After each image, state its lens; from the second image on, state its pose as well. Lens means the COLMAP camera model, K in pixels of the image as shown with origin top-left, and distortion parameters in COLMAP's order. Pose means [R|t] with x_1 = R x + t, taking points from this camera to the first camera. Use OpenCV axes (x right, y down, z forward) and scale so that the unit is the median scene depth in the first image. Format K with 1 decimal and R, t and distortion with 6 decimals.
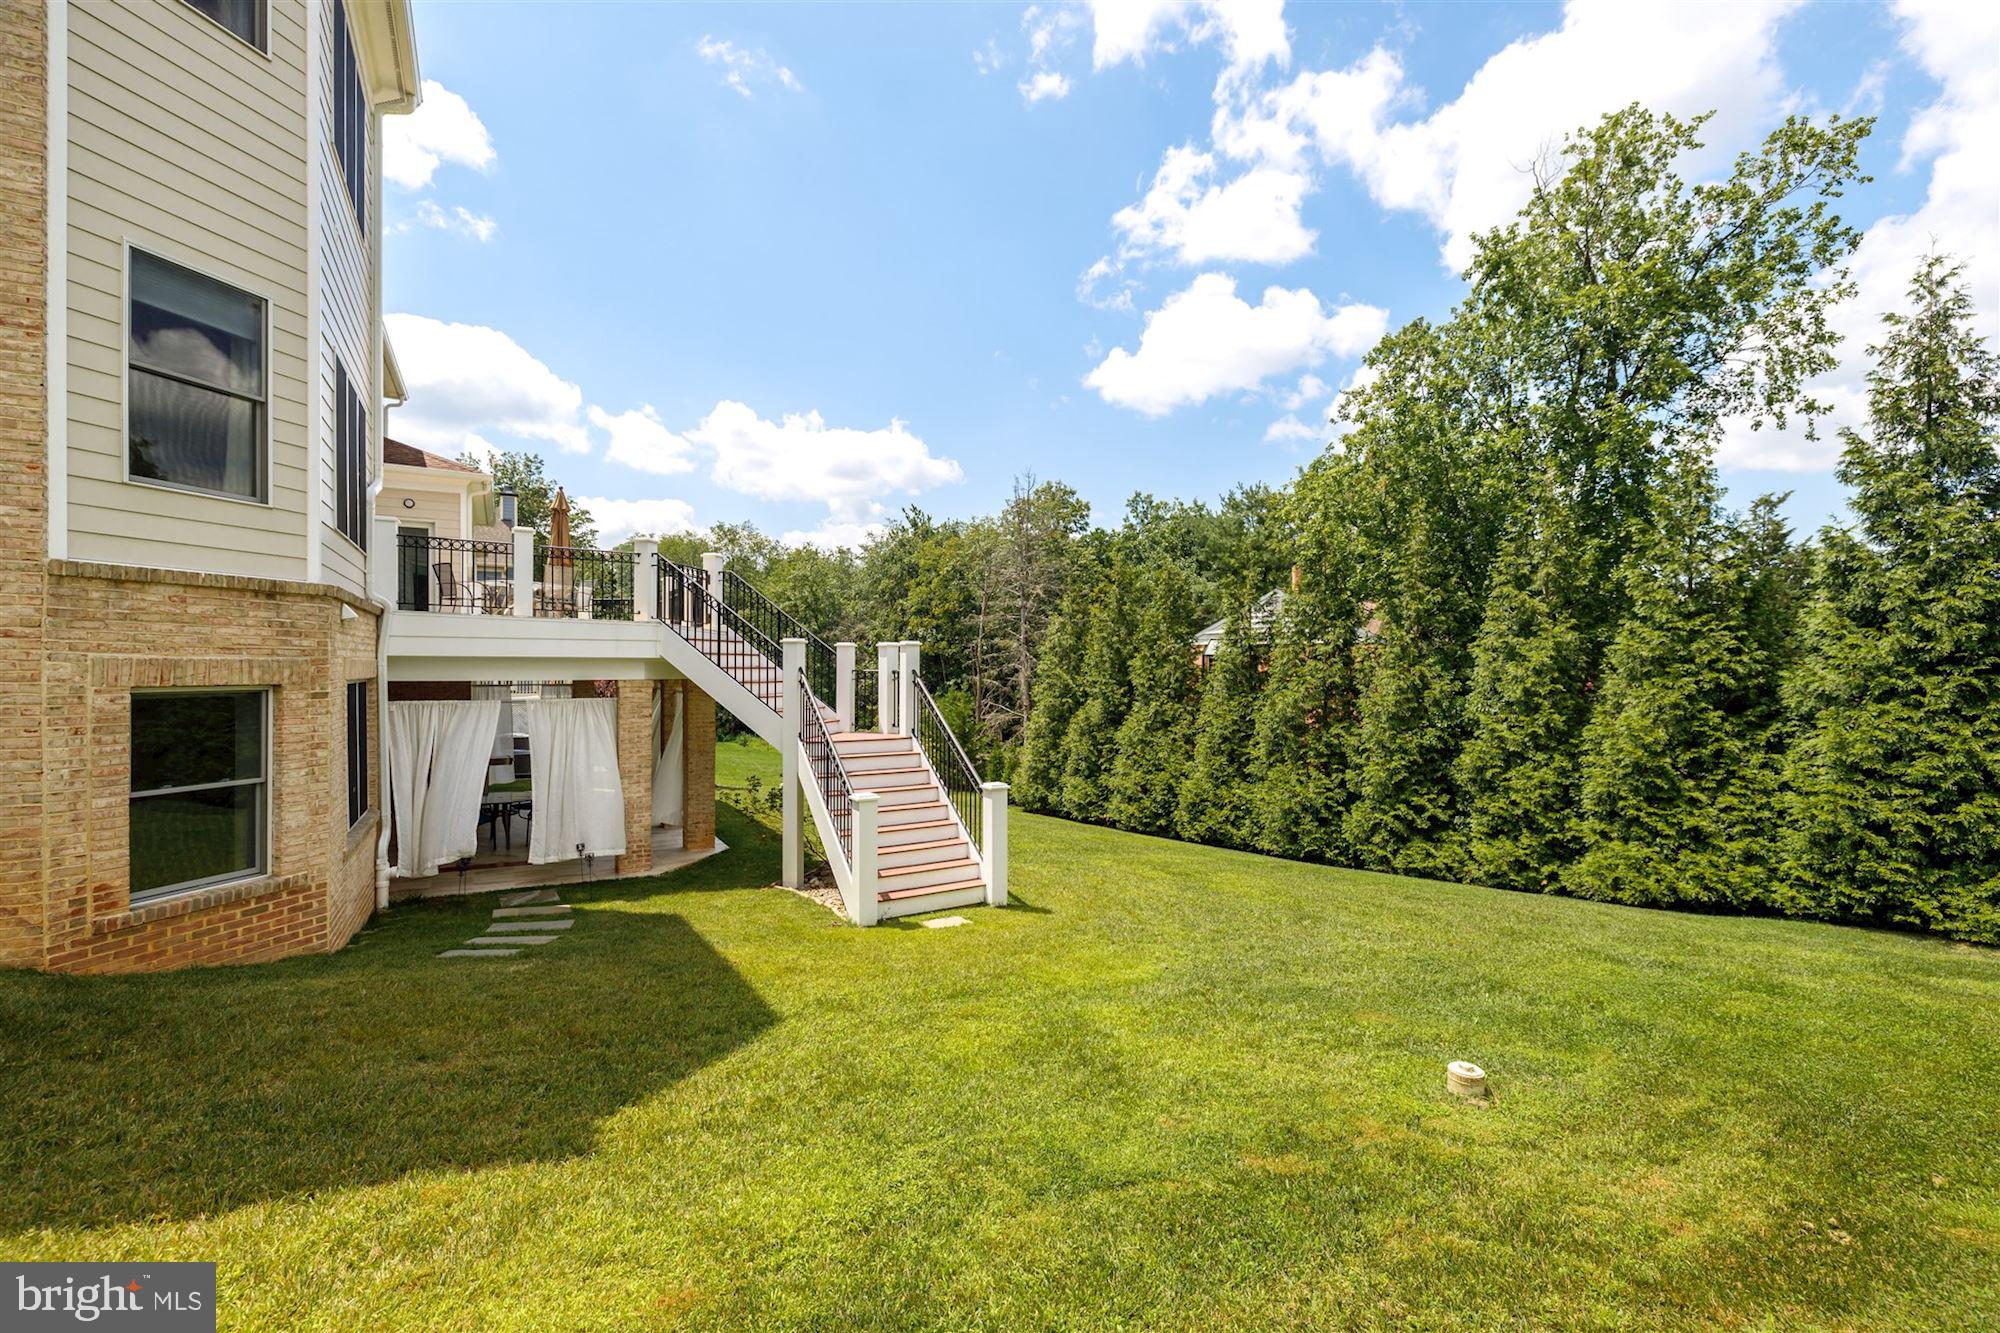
lens RADIAL K [[820.8, 0, 996.7], [0, 820.8, 675.6], [0, 0, 1]] dist [-0.010493, -0.002583]
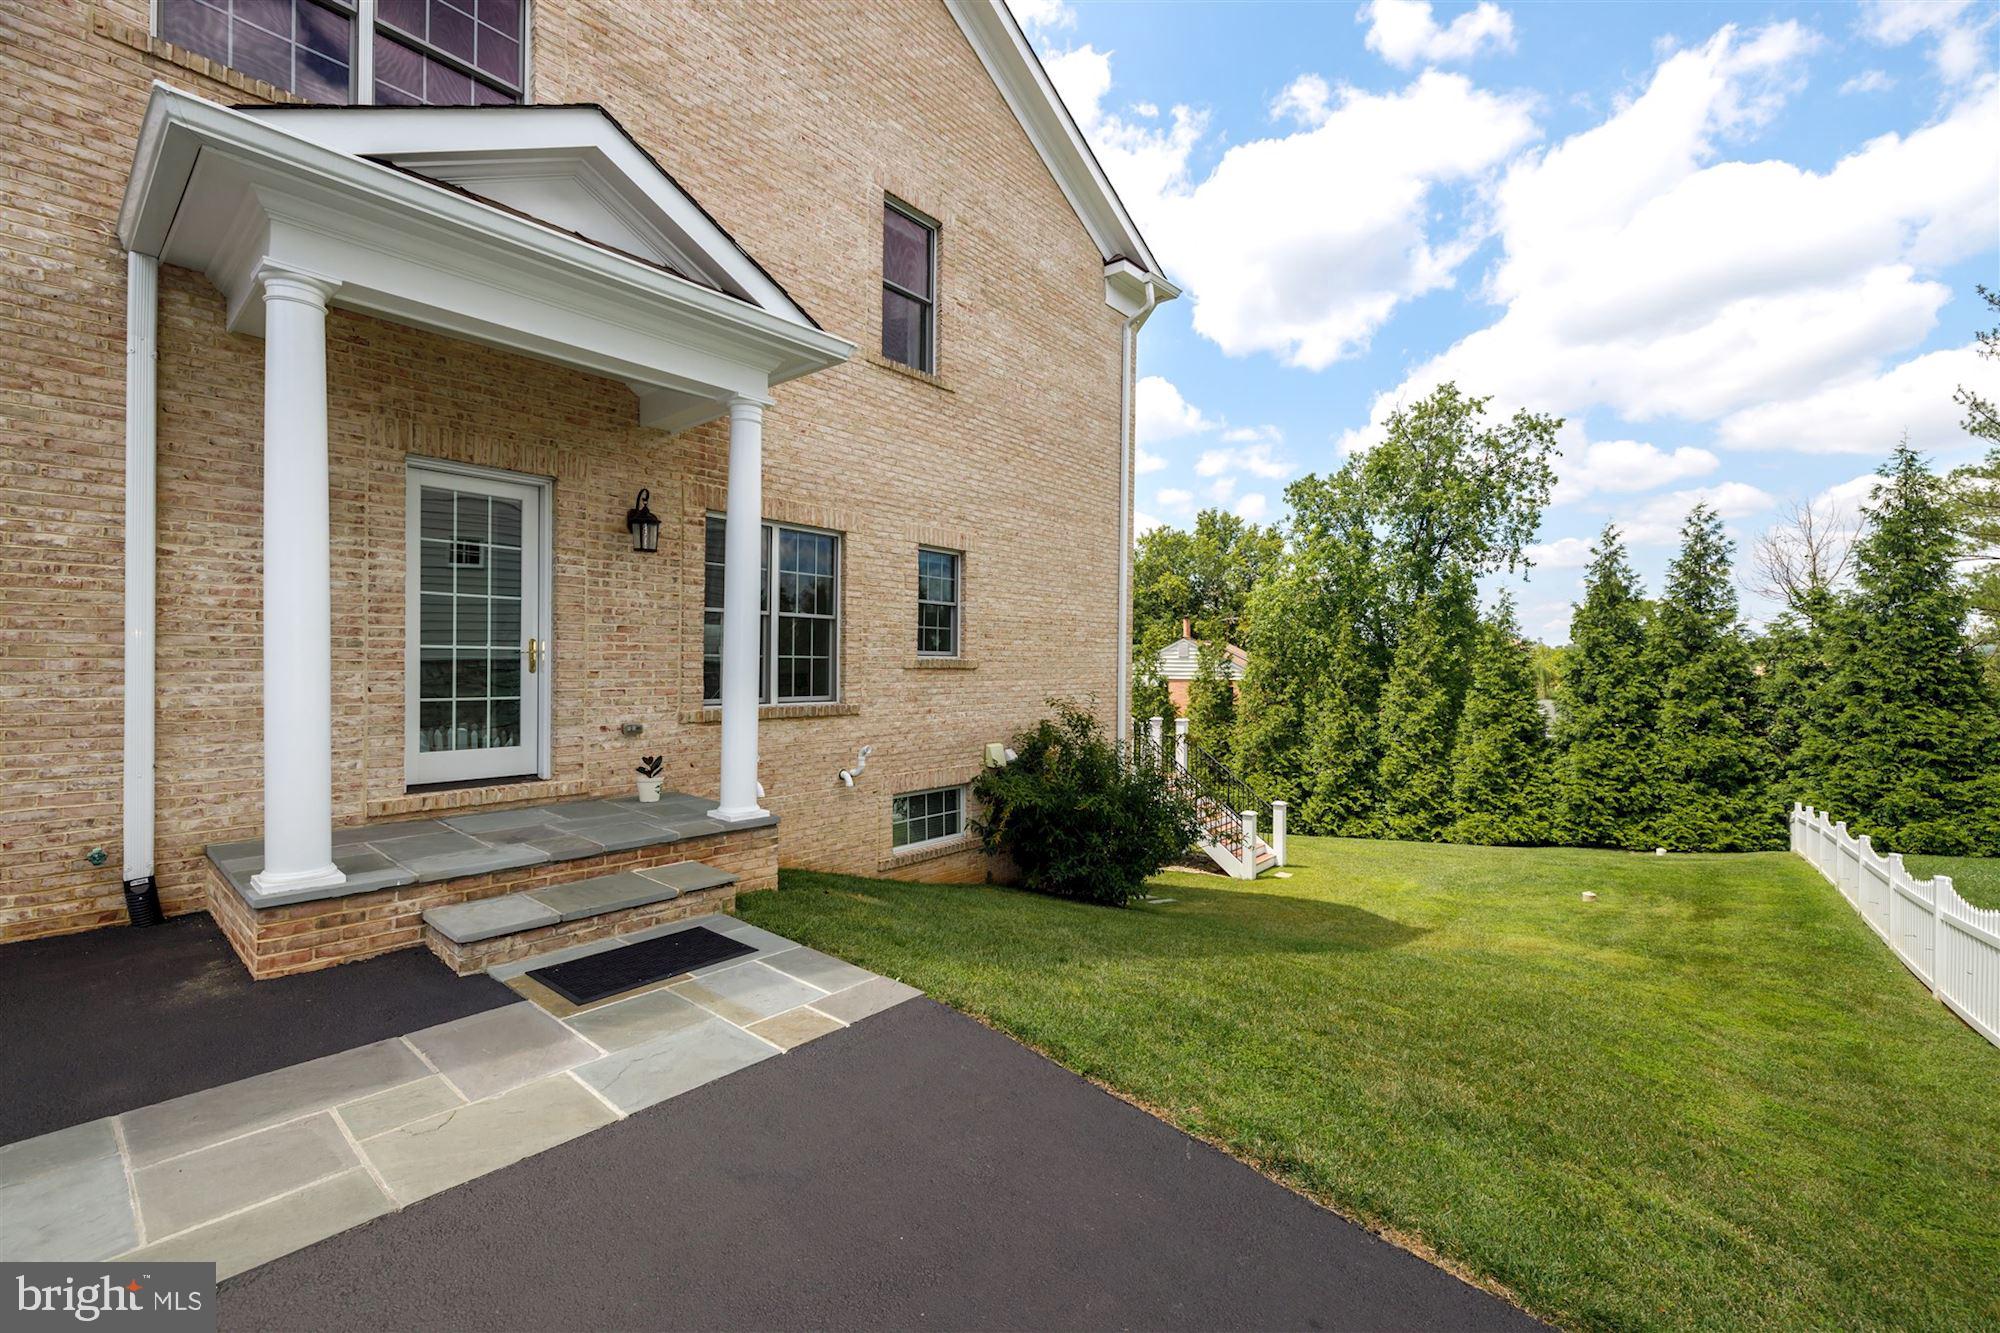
lens RADIAL K [[820.8, 0, 1006.3], [0, 820.8, 657.9], [0, 0, 1]] dist [-0.010493, -0.002583]
pose [[0.943569, 0.005642, 0.331129, -0.892638], [-0.000769, 0.999890, -0.014844, -0.124246], [-0.331176, 0.013751, 0.943469, -0.419068]]
